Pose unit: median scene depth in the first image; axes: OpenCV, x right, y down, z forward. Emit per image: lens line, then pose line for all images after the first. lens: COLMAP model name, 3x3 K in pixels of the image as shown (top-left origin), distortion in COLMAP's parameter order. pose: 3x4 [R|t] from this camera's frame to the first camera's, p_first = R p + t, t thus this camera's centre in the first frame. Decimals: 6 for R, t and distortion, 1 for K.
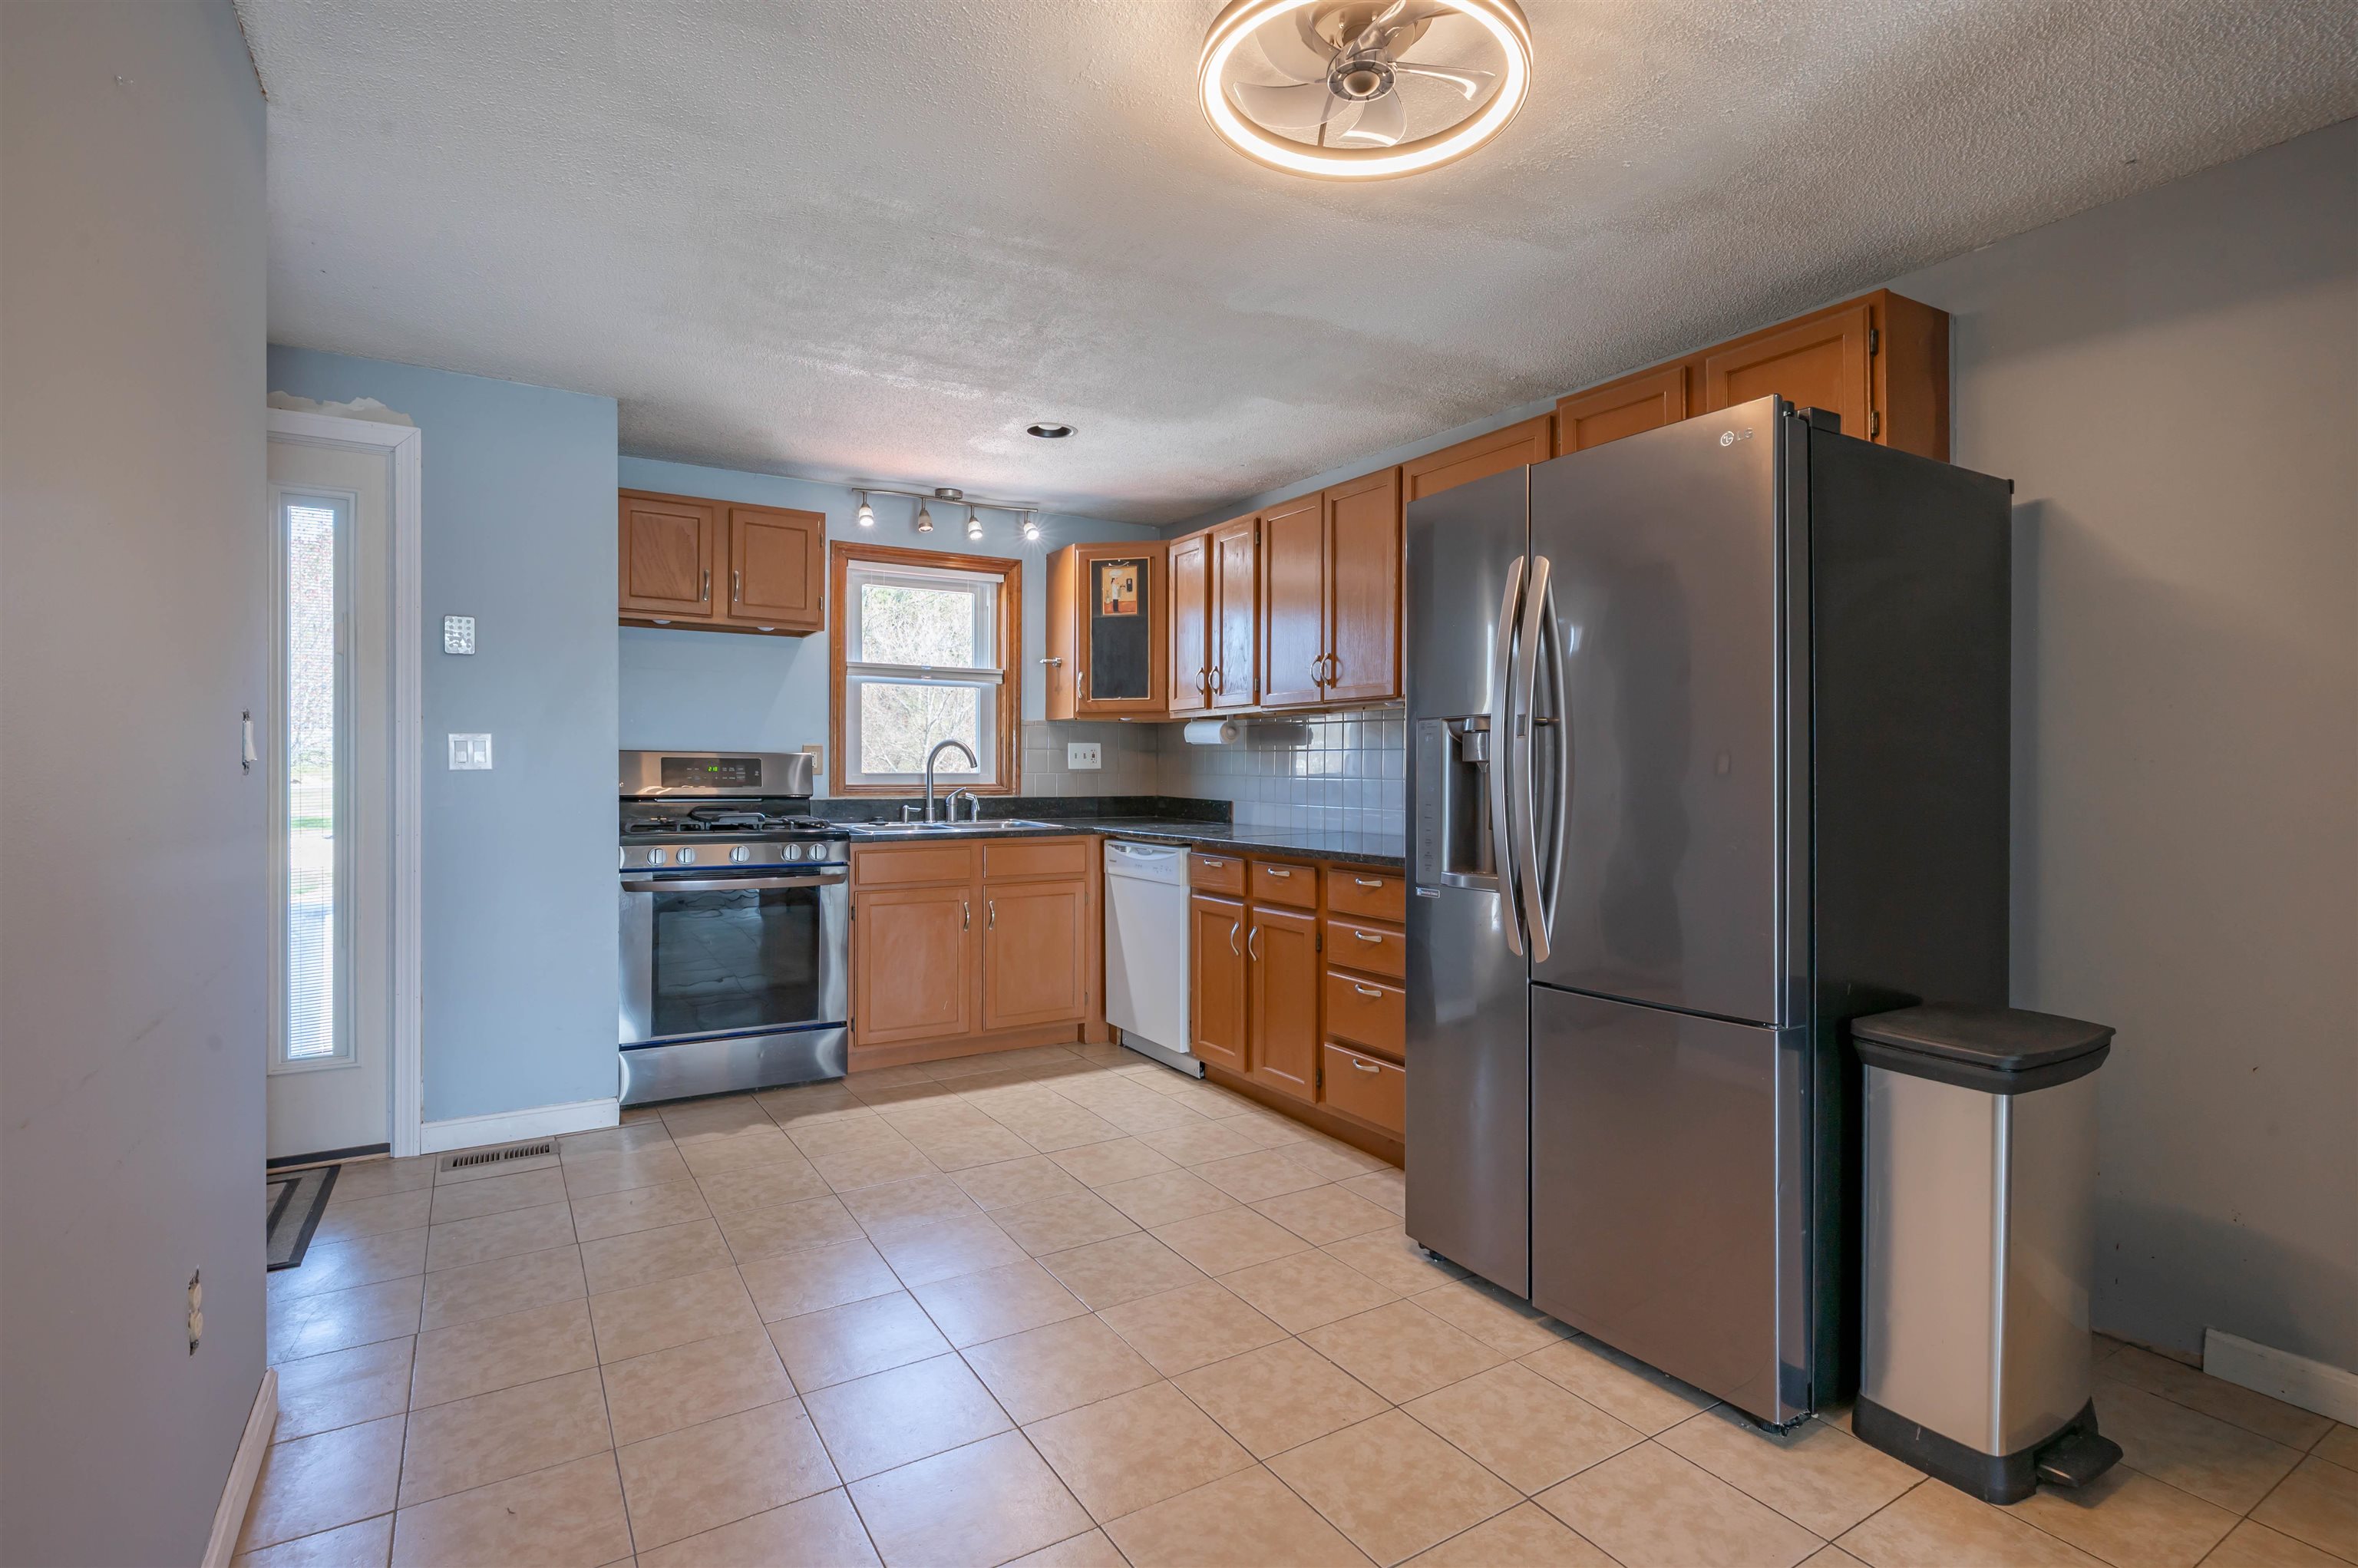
lens RADIAL K [[1130.2, 0, 1171.5], [0, 1130.2, 771.7], [0, 0, 1]] dist [0.013189, 0.000377]
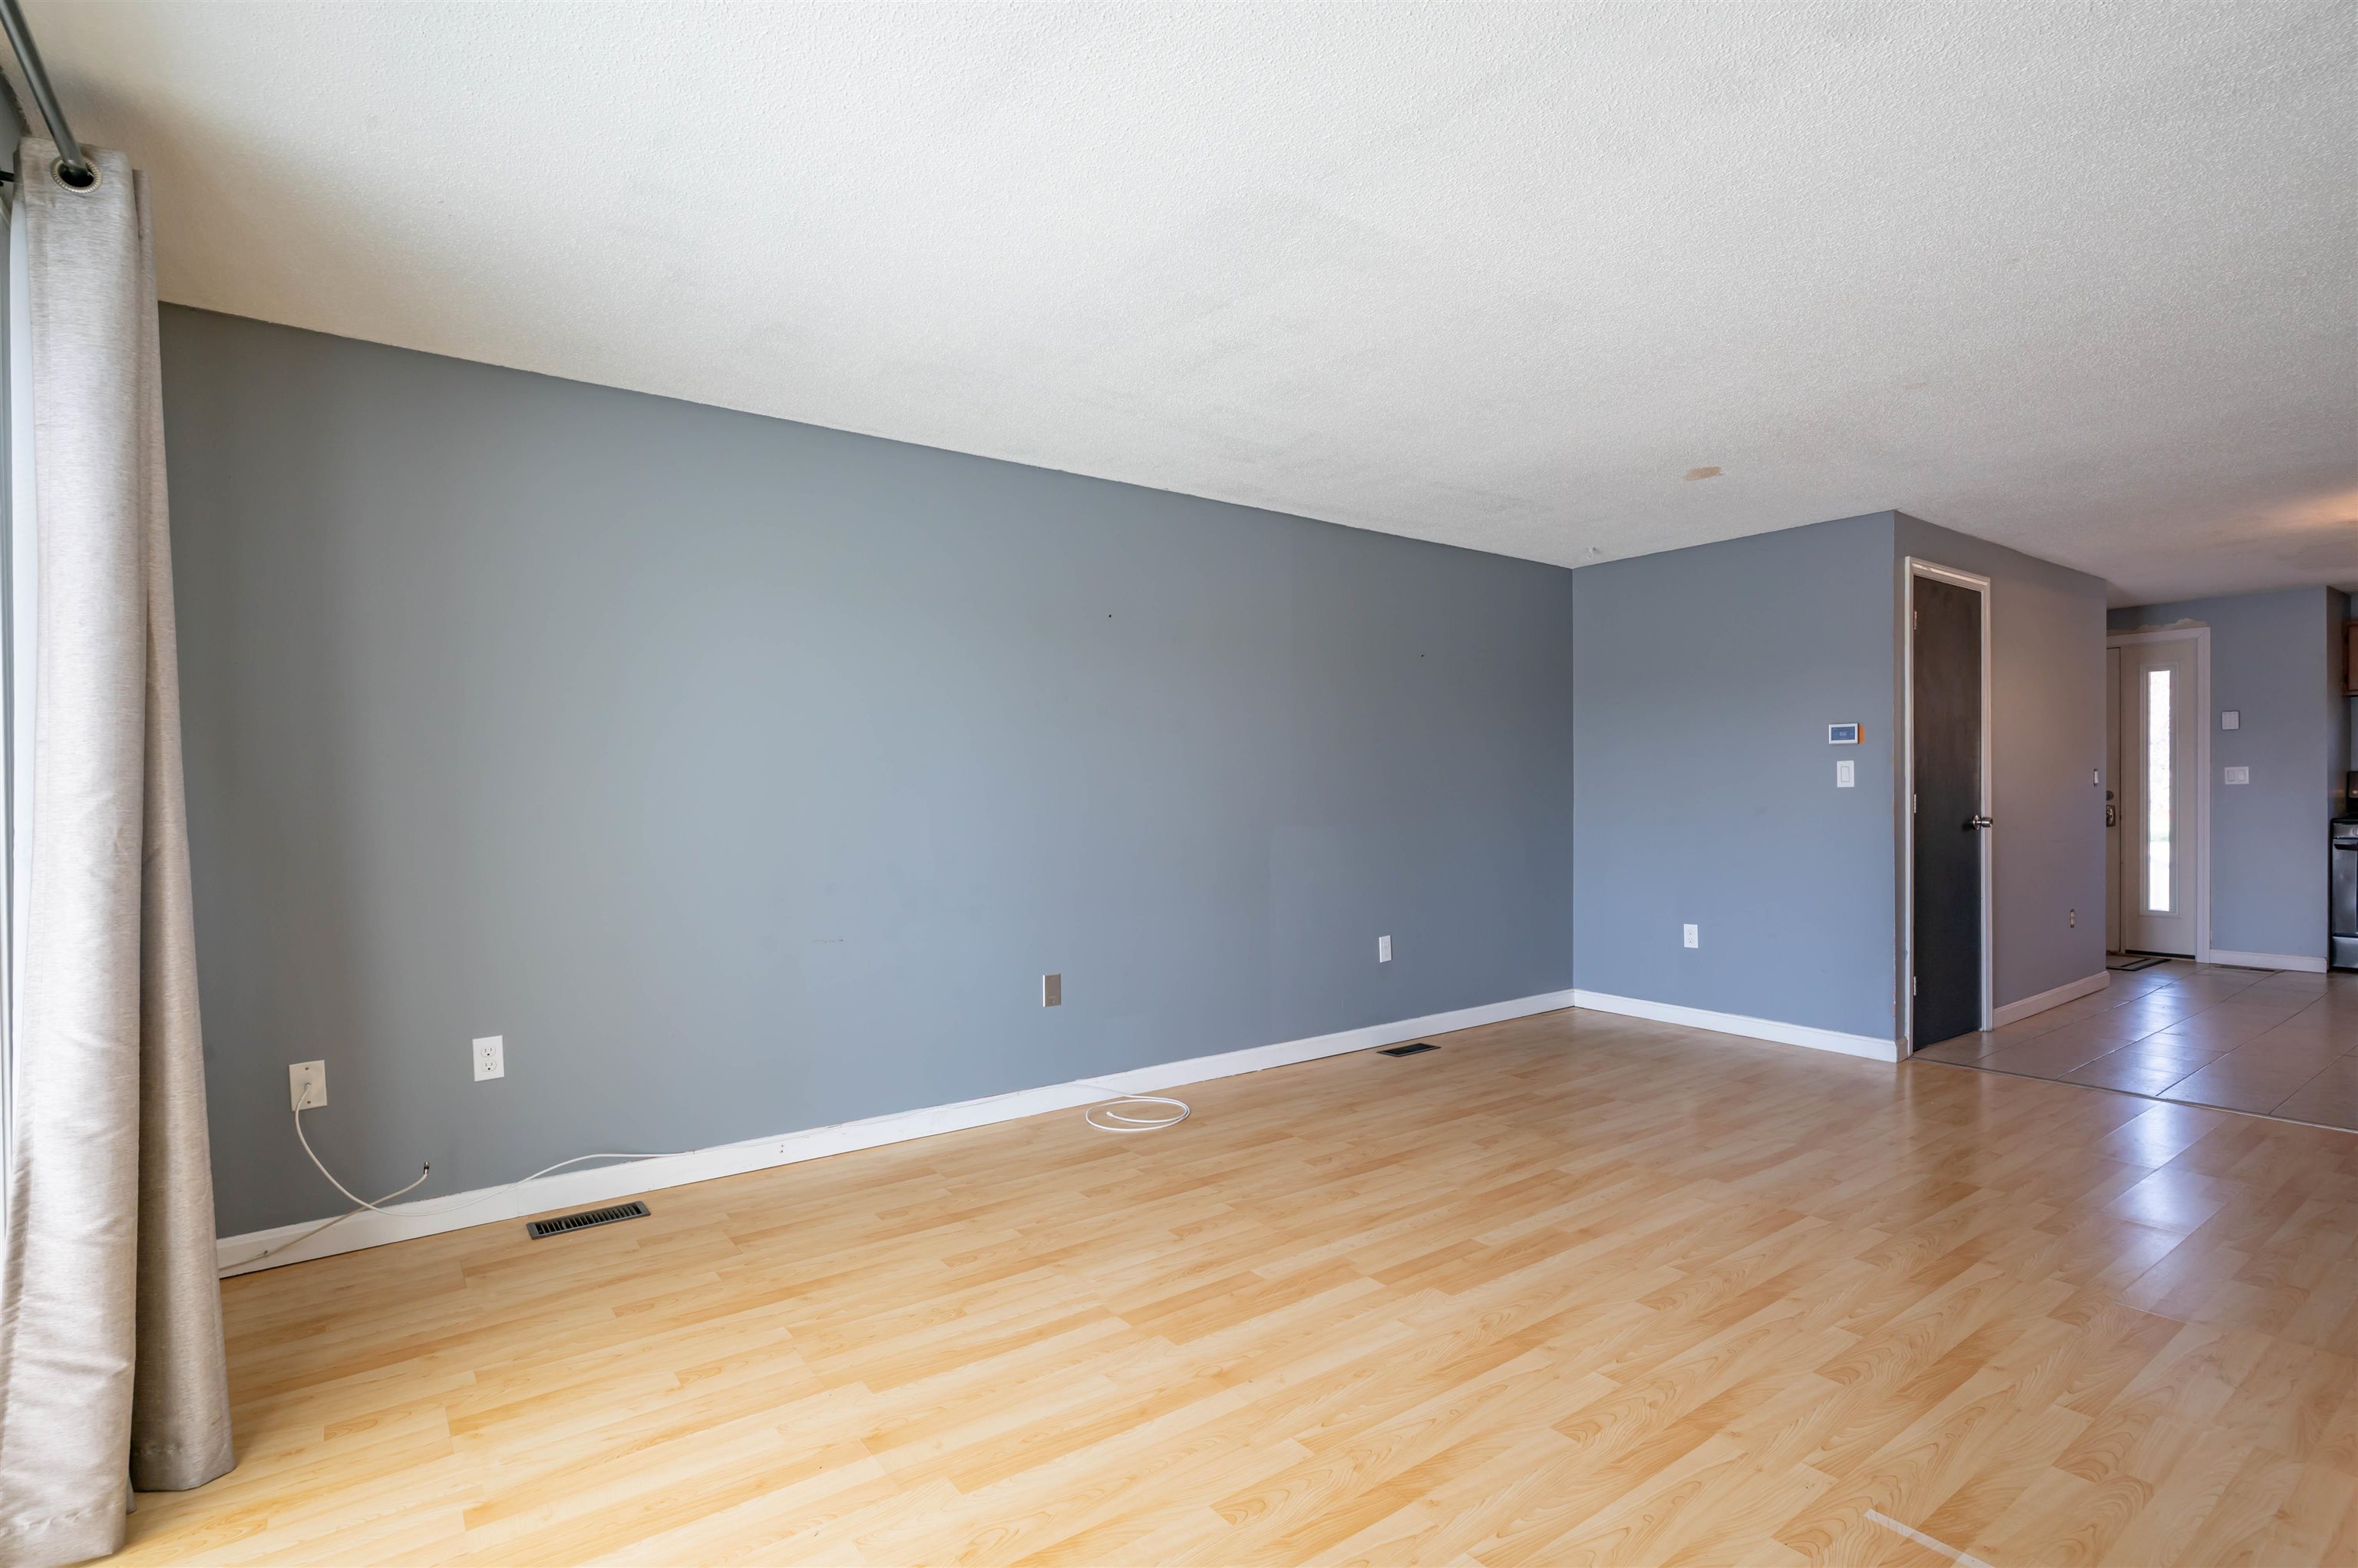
lens RADIAL K [[1144.8, 0, 1187.8], [0, 1144.8, 723.5], [0, 0, 1]] dist [0.001179, 0.001574]
pose [[0.094116, -0.070499, -0.993062, 0.971869], [0.009911, 0.997506, -0.069875, 0.010885], [0.995512, -0.003266, 0.094580, -0.835752]]
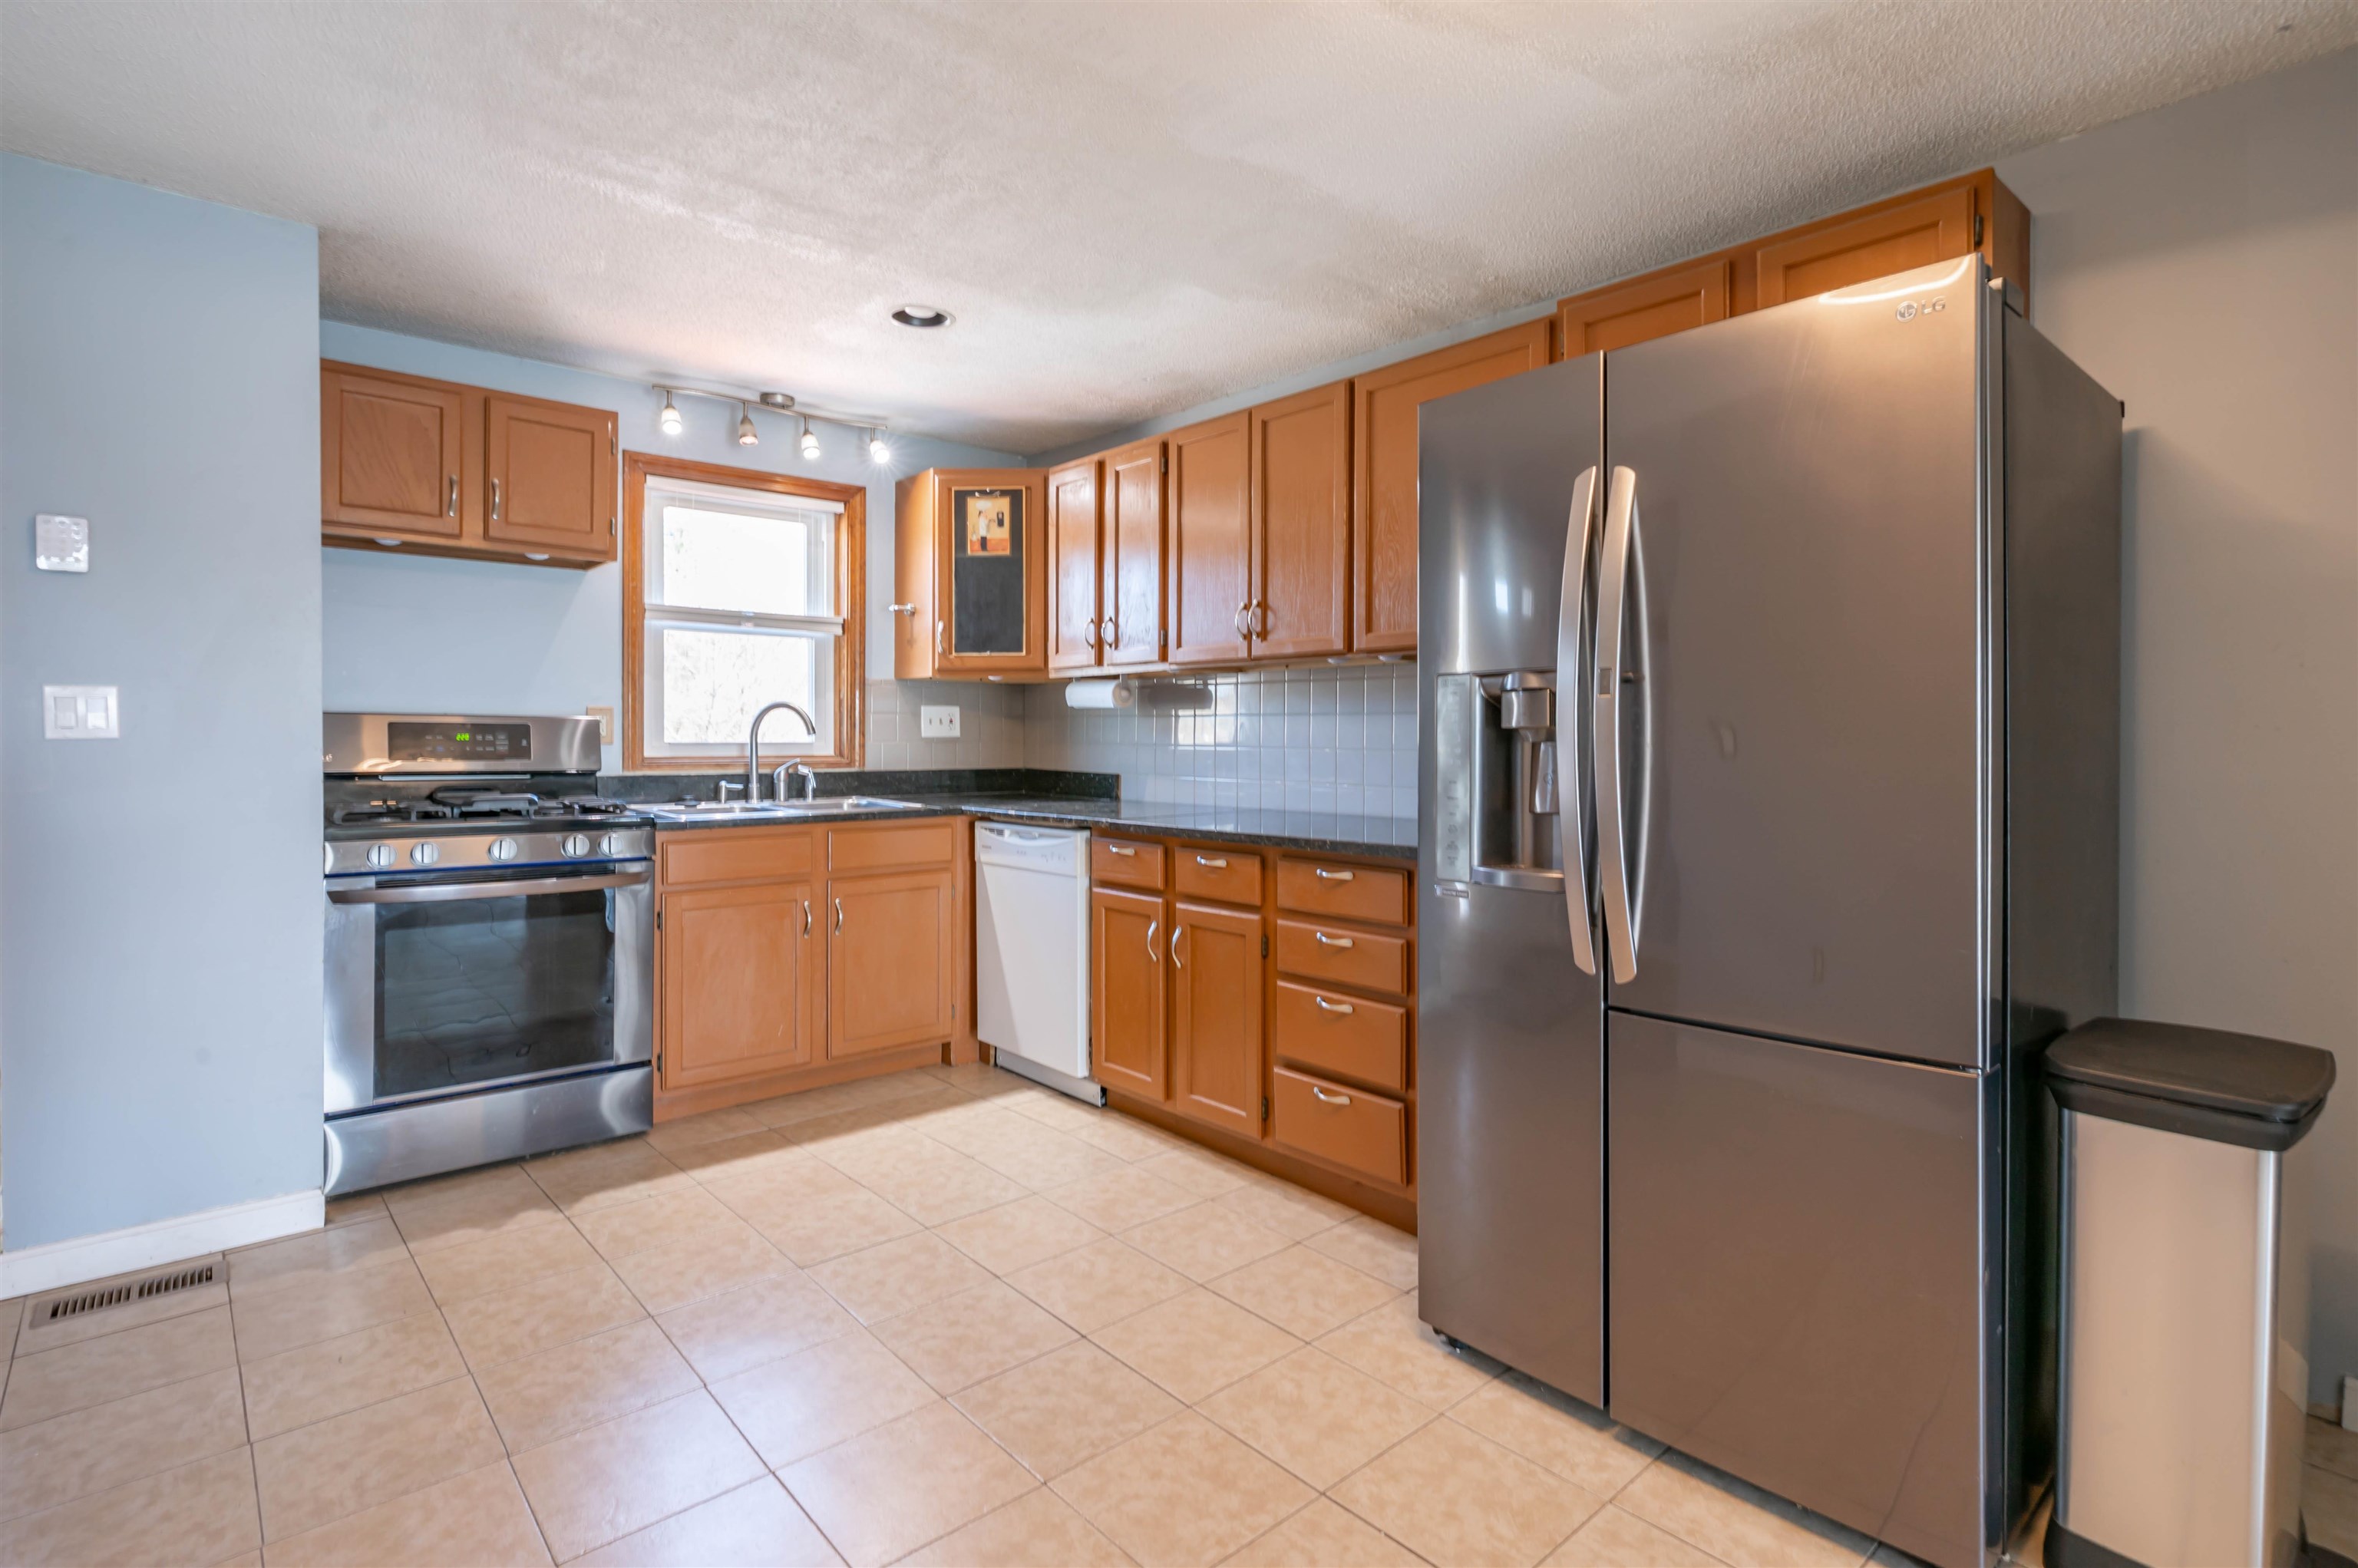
lens RADIAL K [[1154.1, 0, 1183.5], [0, 1154.1, 743.6], [0, 0, 1]] dist [-0.004198, 0.017984]
pose [[0.984206, -0.001438, 0.177021, -0.059275], [0.000732, 0.999992, 0.004053, -0.000817], [-0.177025, -0.003860, 0.984199, 0.134690]]
